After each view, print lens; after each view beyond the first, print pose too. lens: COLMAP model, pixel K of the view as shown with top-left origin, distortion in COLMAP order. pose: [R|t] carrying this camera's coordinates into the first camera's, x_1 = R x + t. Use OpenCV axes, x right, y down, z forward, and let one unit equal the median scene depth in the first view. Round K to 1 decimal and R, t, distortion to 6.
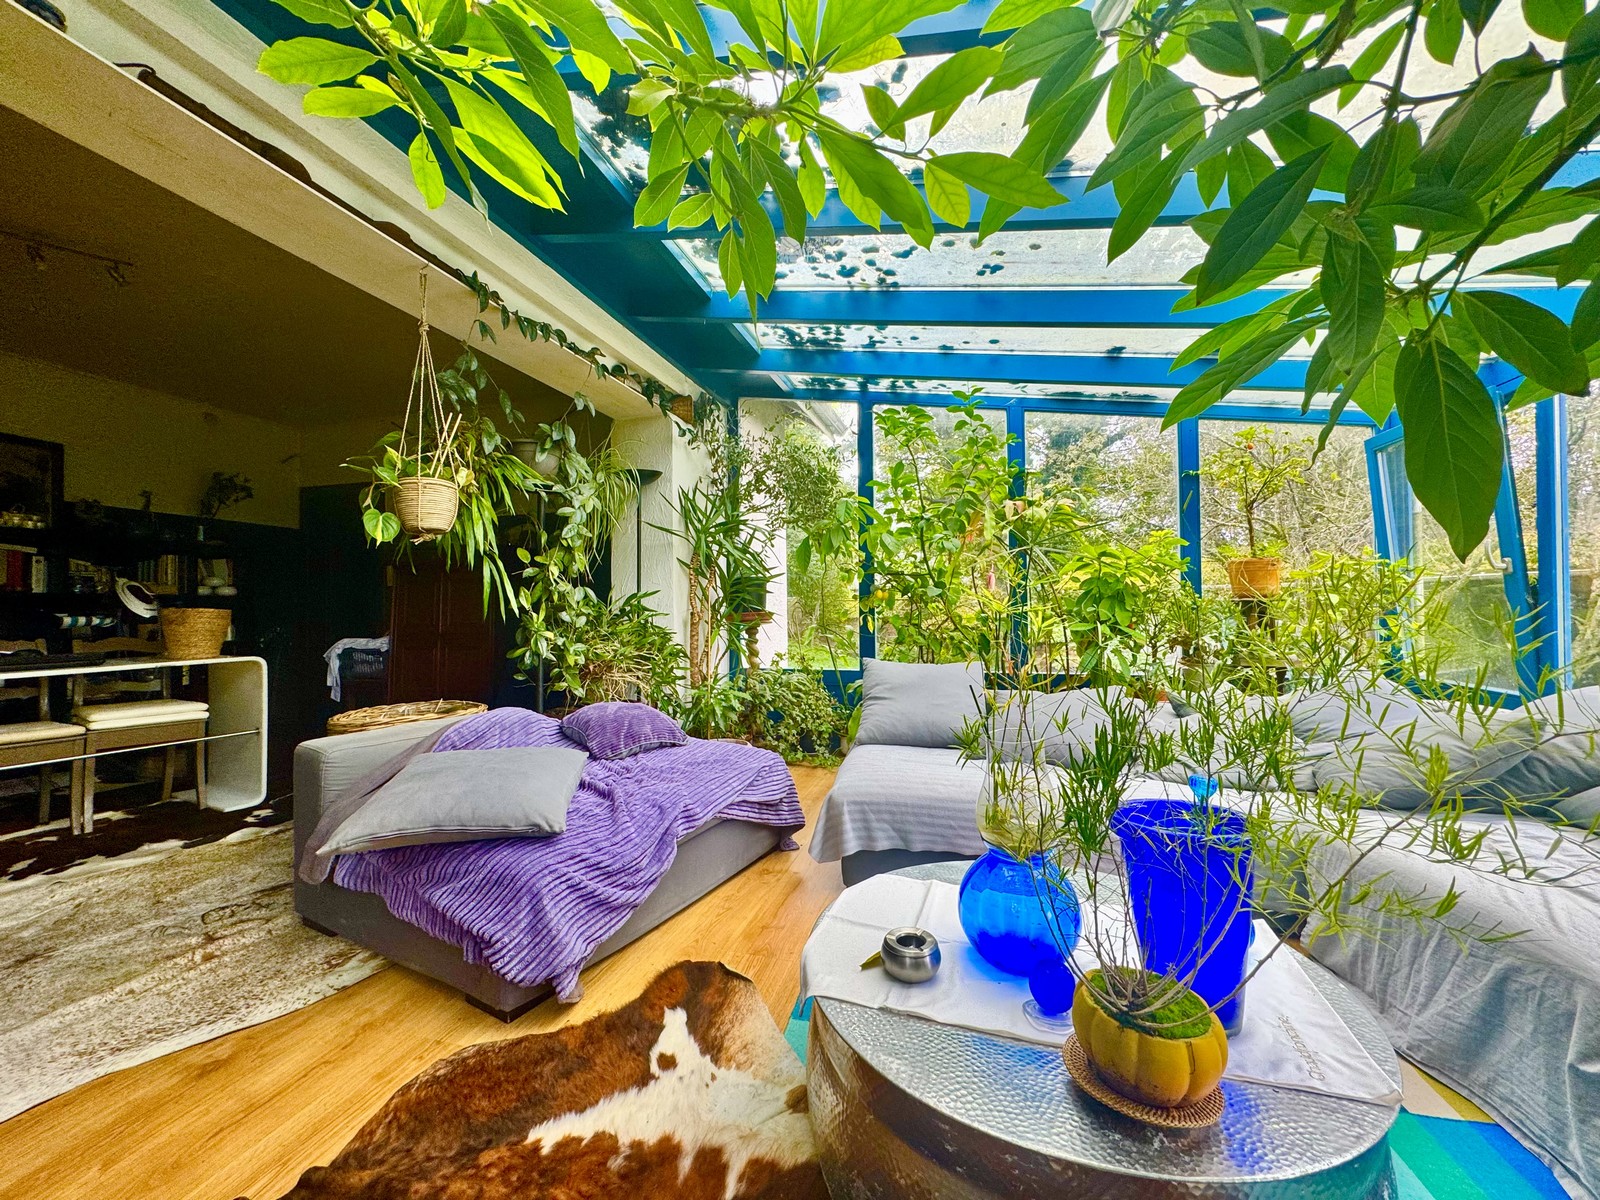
lens RADIAL K [[640.8, 0, 799.2], [0, 640.8, 593.1], [0, 0, 1]] dist [0.003247, 0.000905]
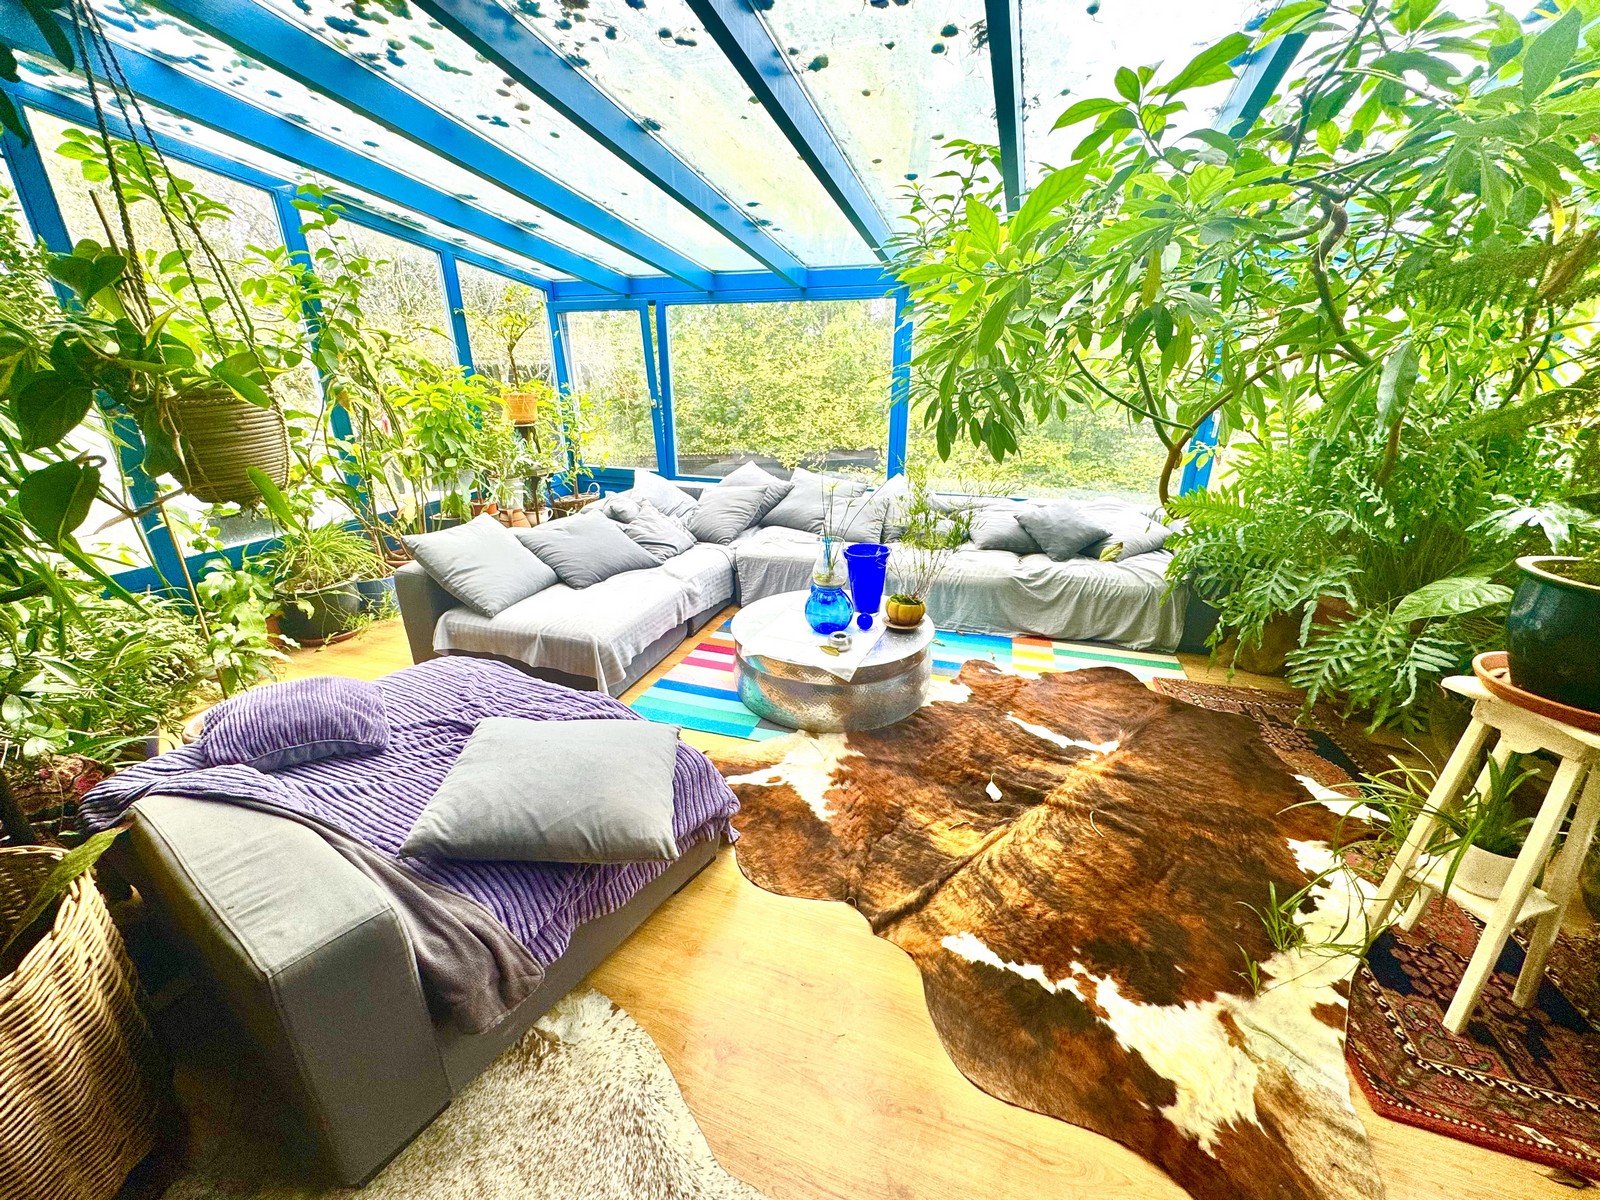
lens RADIAL K [[640.8, 0, 795.4], [0, 640.8, 600.7], [0, 0, 1]] dist [0.003247, 0.000905]
pose [[0.074004, -0.346963, 0.934954, -0.771620], [-0.026886, 0.936490, 0.349661, -0.155878], [-0.996895, -0.051014, 0.059976, 0.402323]]
